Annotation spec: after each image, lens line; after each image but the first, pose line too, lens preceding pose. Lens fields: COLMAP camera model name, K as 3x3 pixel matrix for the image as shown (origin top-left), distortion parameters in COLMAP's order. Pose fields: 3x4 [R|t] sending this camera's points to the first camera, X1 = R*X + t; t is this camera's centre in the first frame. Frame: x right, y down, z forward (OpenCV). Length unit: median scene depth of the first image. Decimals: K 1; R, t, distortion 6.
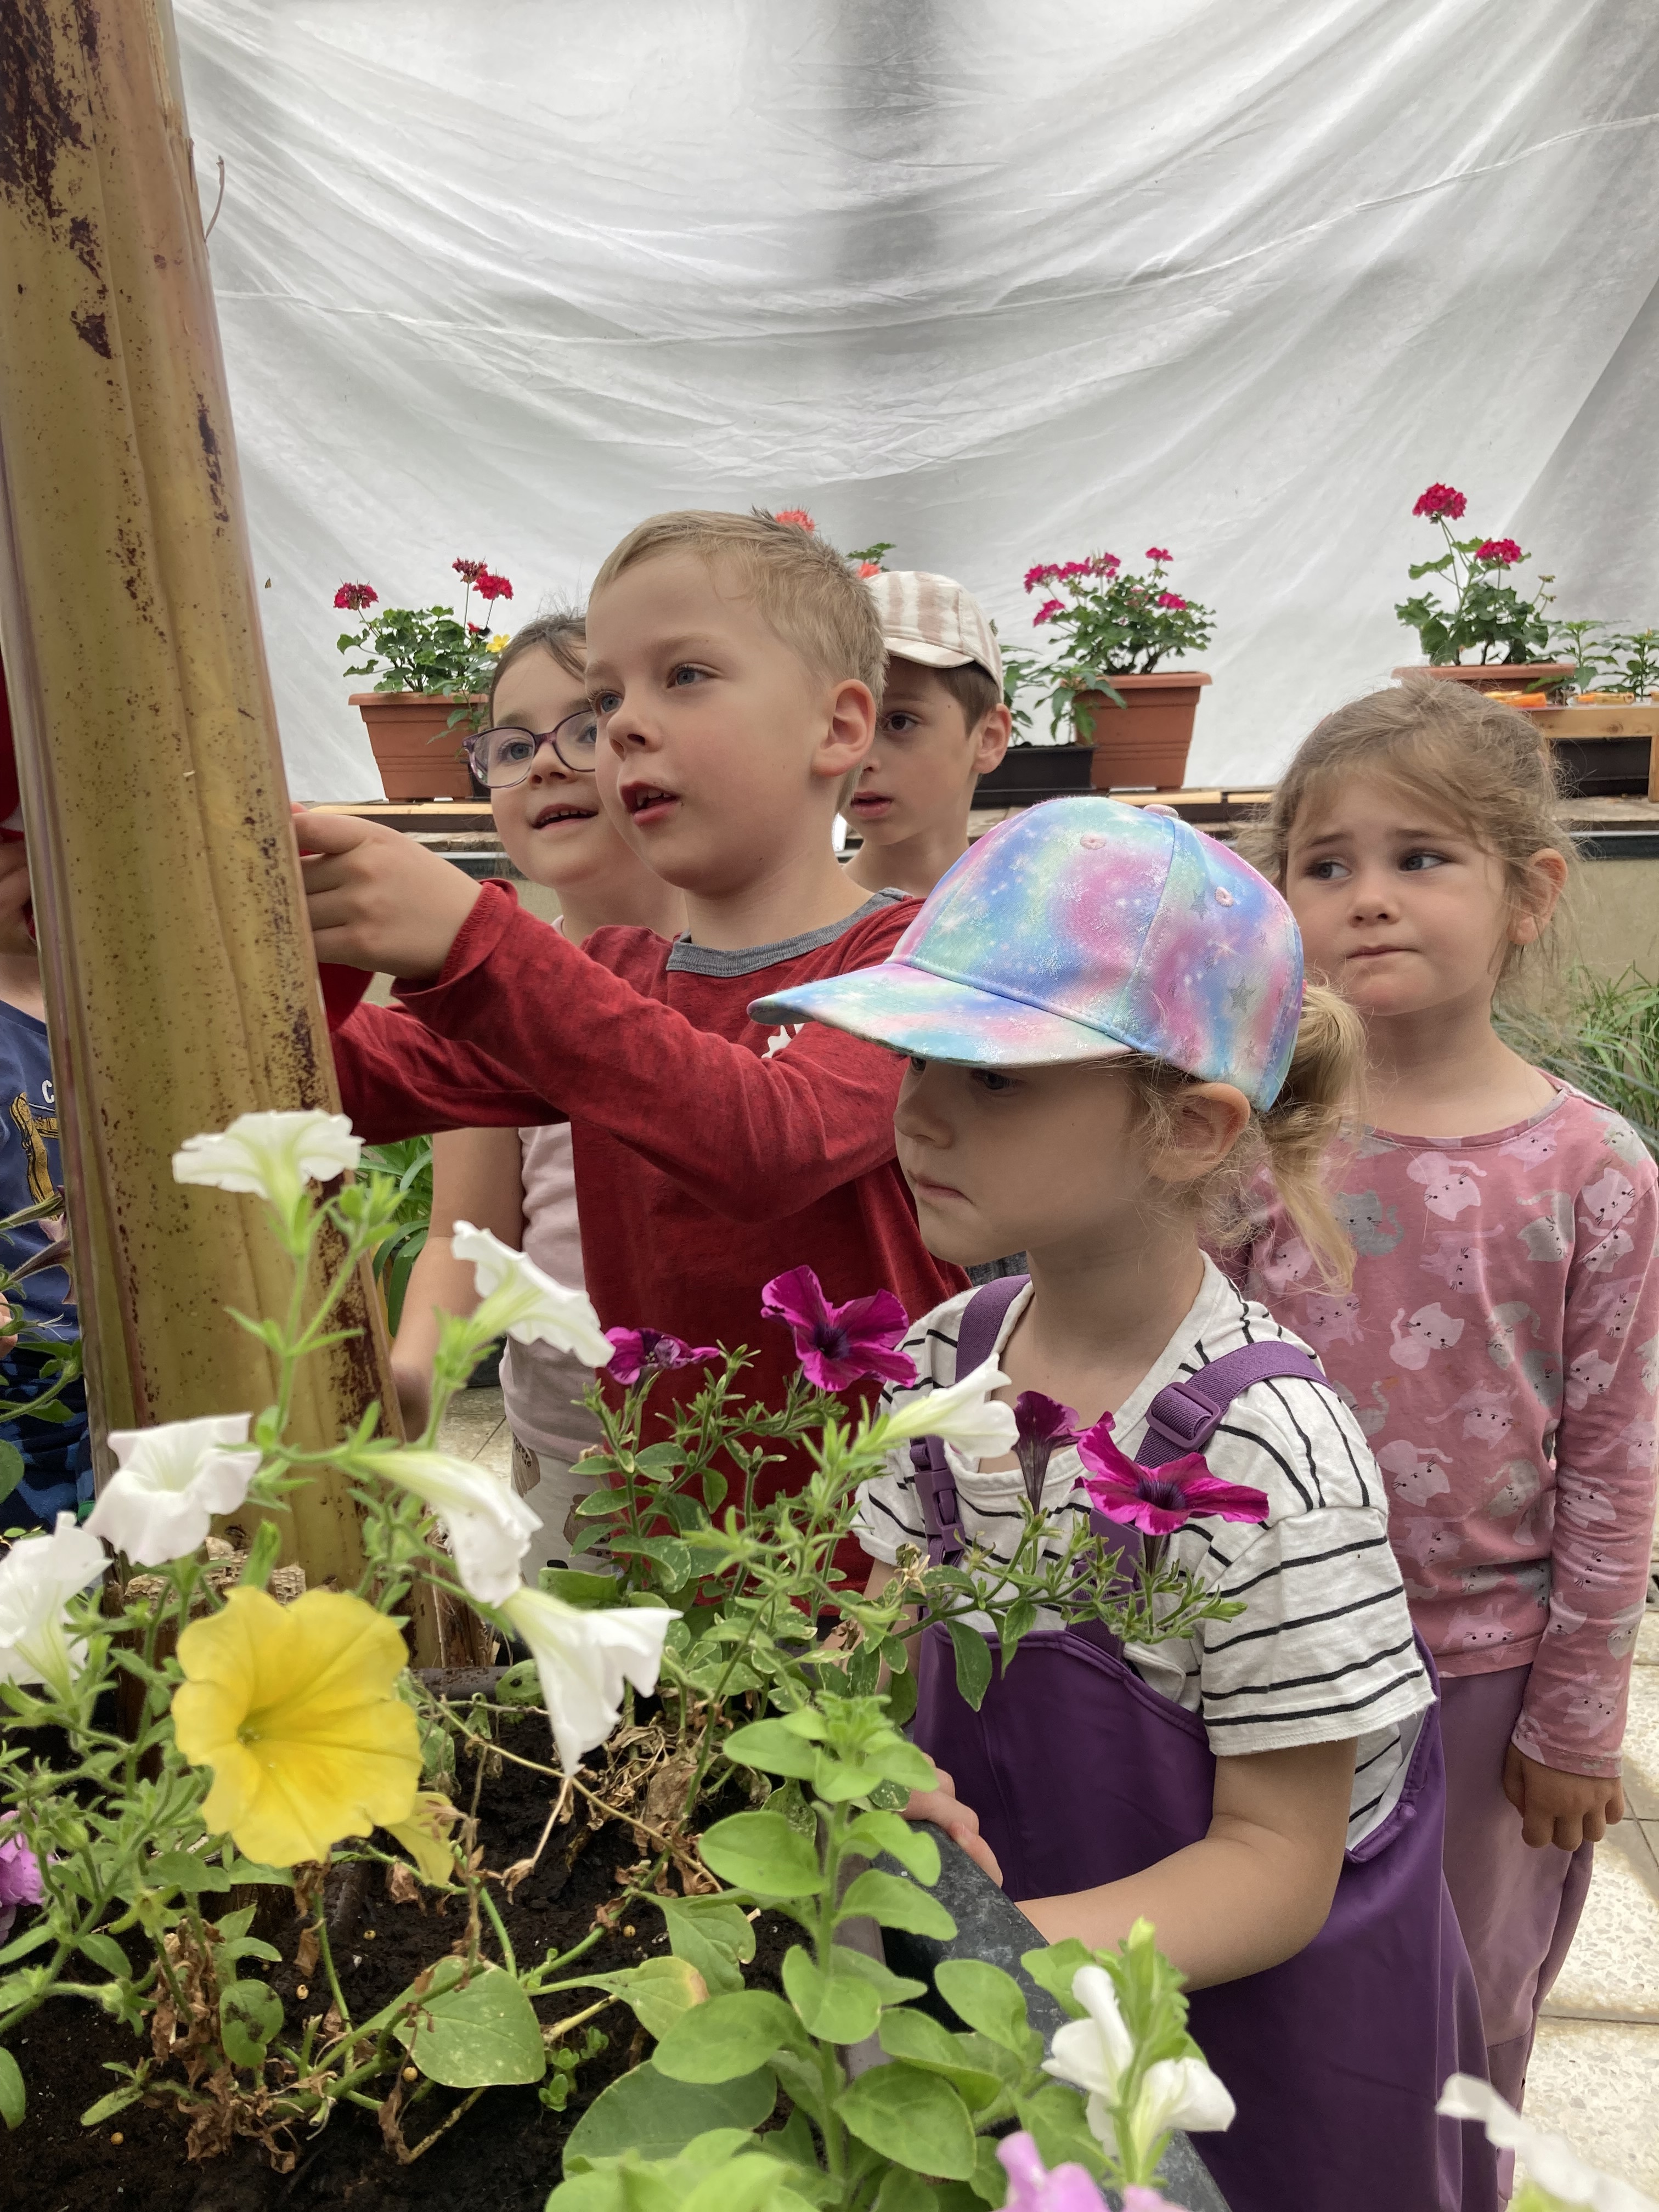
lens RADIAL K [[1775.9, 0, 829.5], [0, 1775.9, 1106.0], [0, 0, 1]] dist [-0.000871, -0.016903]
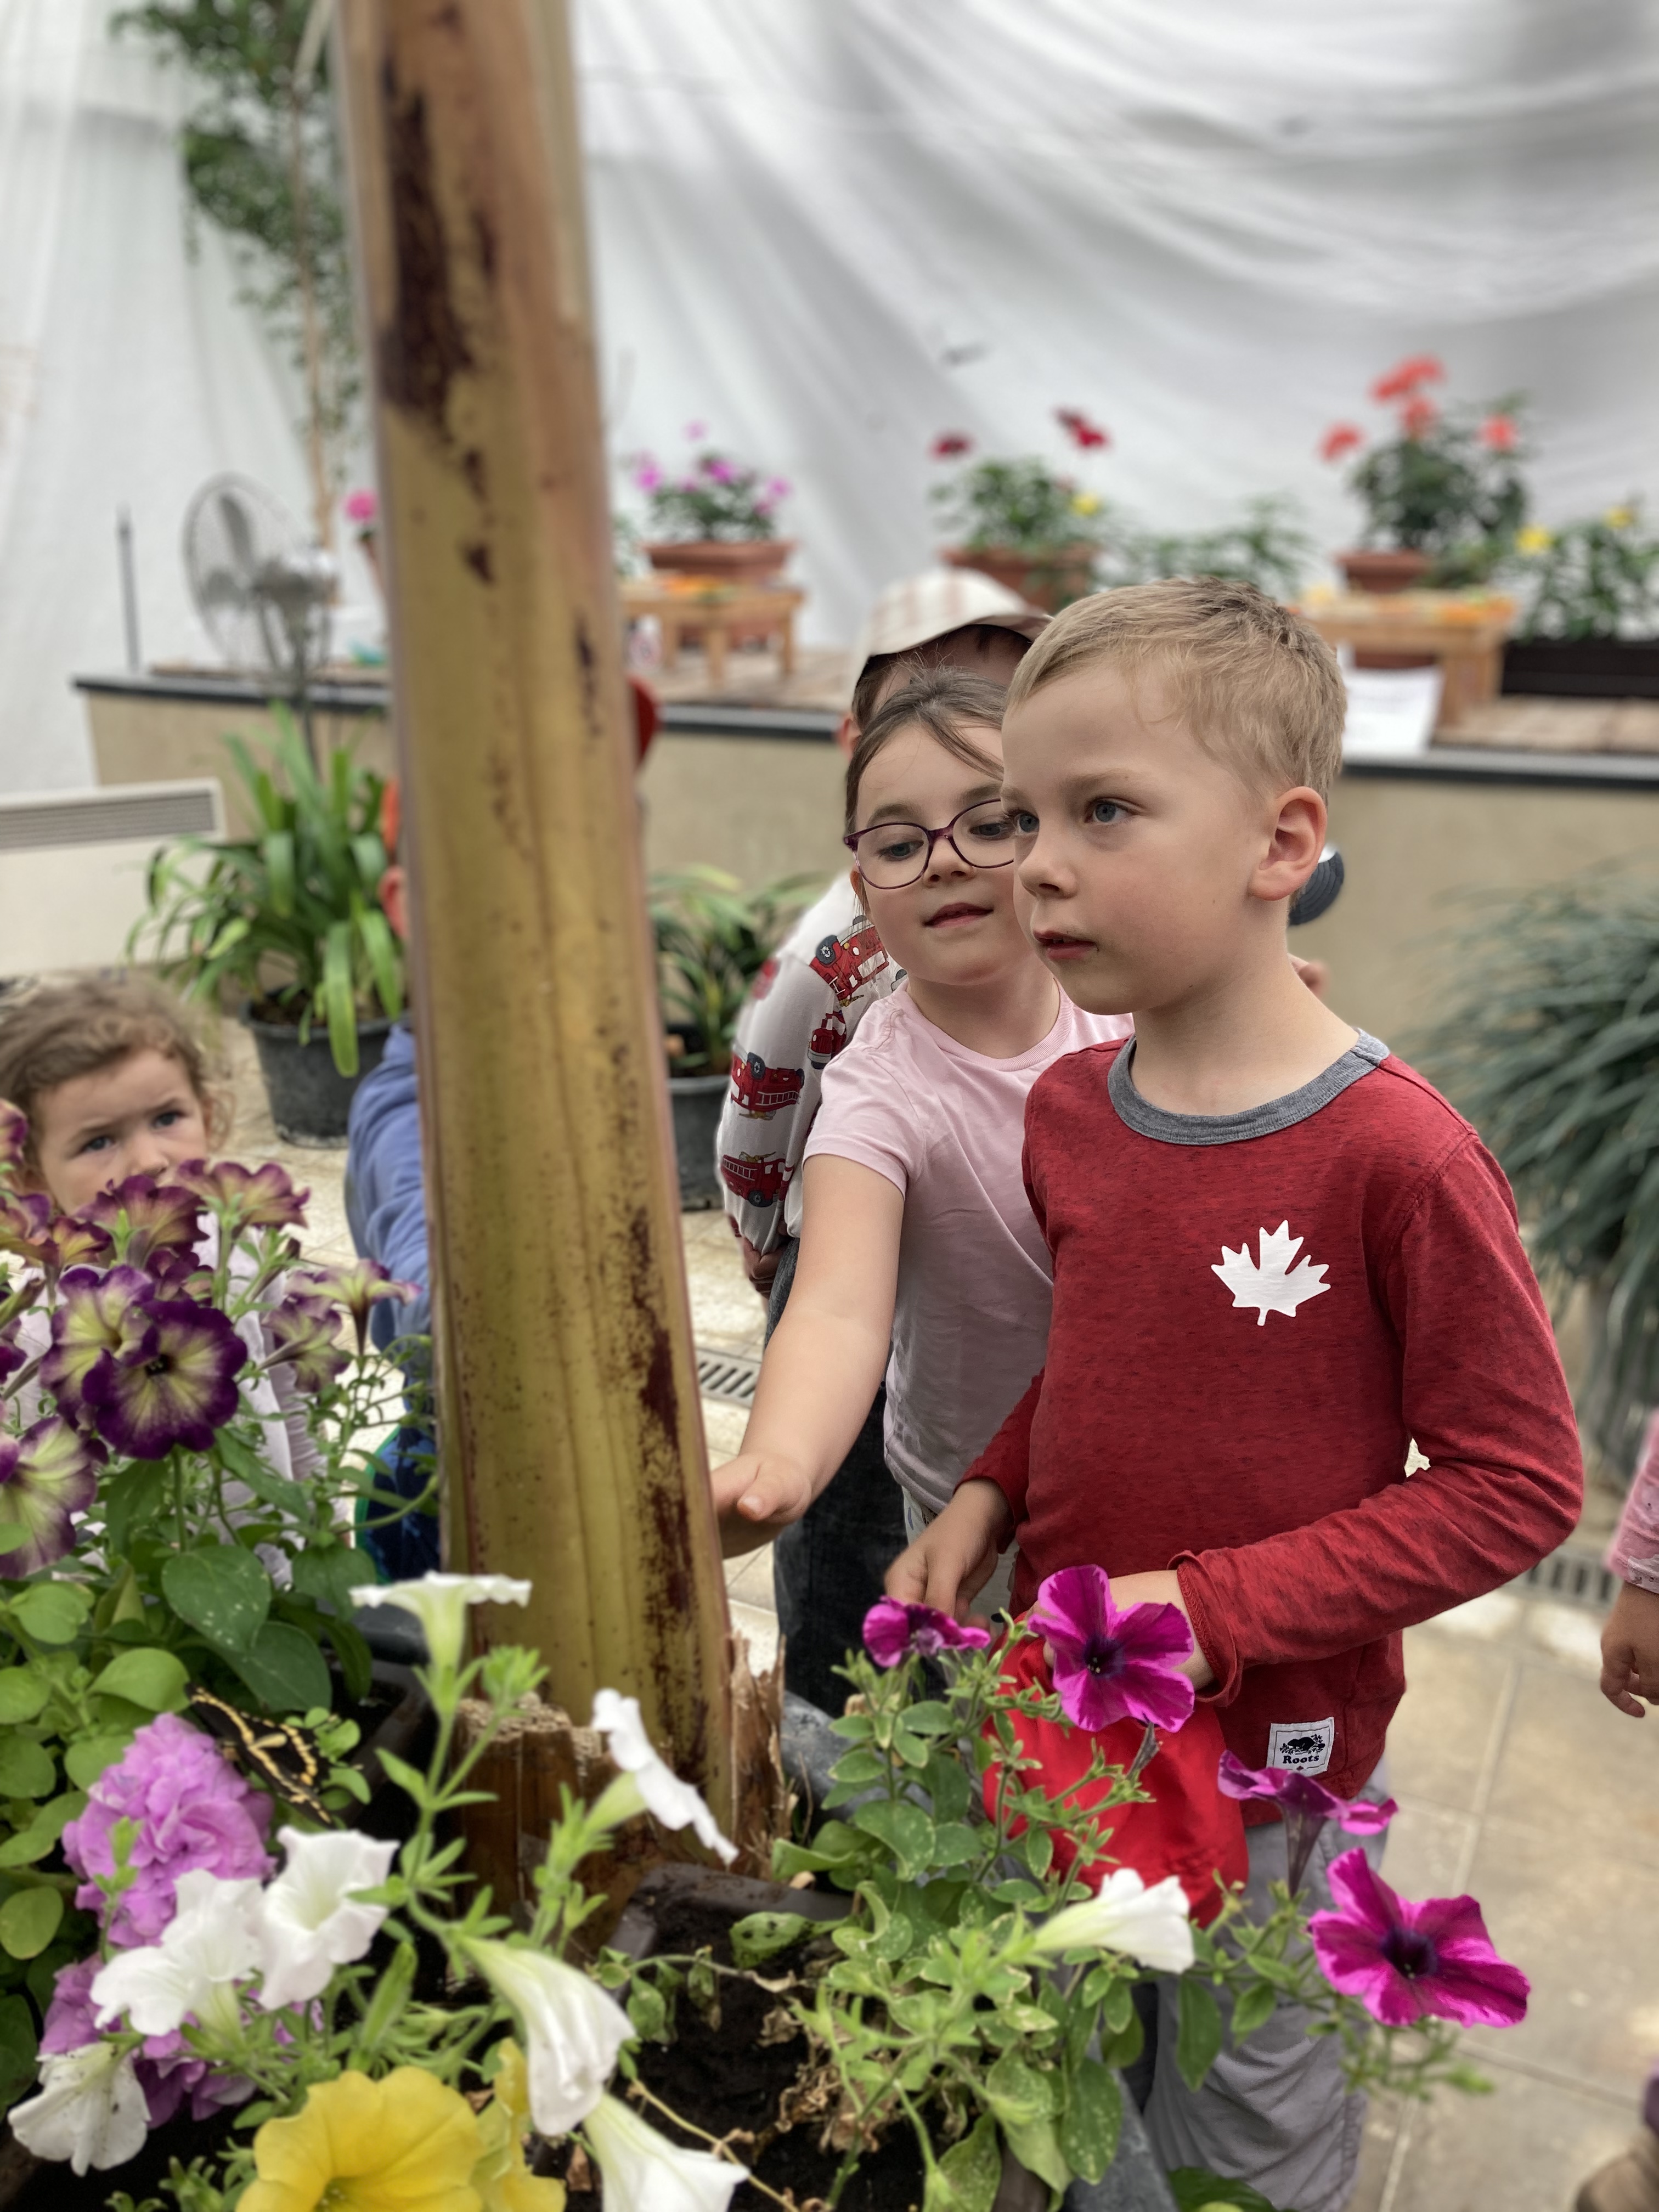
lens RADIAL K [[1775.9, 0, 829.5], [0, 1775.9, 1106.0], [0, 0, 1]] dist [-0.000871, -0.016903]
pose [[0.946803, 0.117553, -0.299577, 0.106210], [-0.089164, 0.990276, 0.106782, -0.234827], [0.309216, -0.074390, 0.948078, 0.070947]]
